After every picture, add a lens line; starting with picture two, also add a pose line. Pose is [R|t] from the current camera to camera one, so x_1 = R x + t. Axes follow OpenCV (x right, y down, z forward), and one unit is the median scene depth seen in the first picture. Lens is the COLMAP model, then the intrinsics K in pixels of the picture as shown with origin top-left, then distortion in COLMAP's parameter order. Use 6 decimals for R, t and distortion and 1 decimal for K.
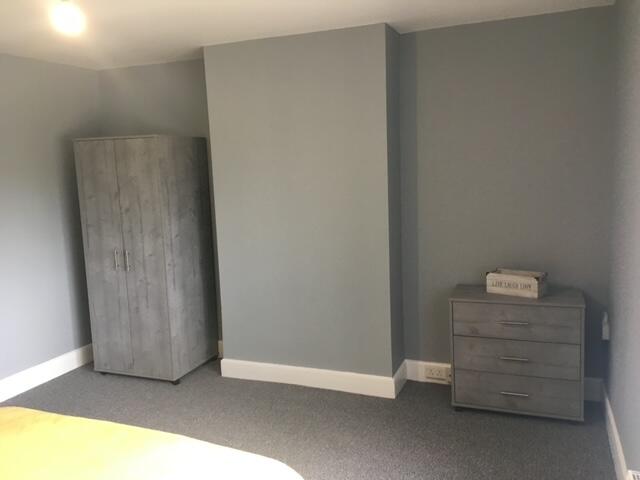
lens RADIAL K [[537.0, 0, 320.0], [0, 537.0, 240.0], [0, 0, 1]] dist [0.103479, -0.161323]
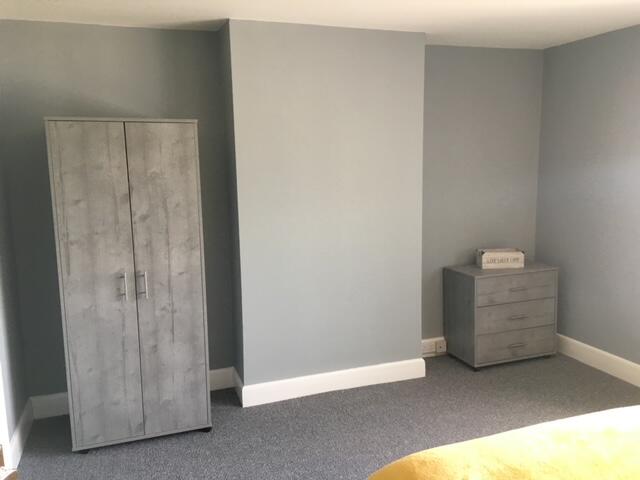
lens RADIAL K [[537.0, 0, 320.0], [0, 537.0, 240.0], [0, 0, 1]] dist [0.103479, -0.161323]
pose [[0.753225, -0.072540, 0.653751, -0.661774], [0.083491, 0.996405, 0.014366, -0.014330], [-0.652442, 0.043761, 0.756574, 0.275351]]
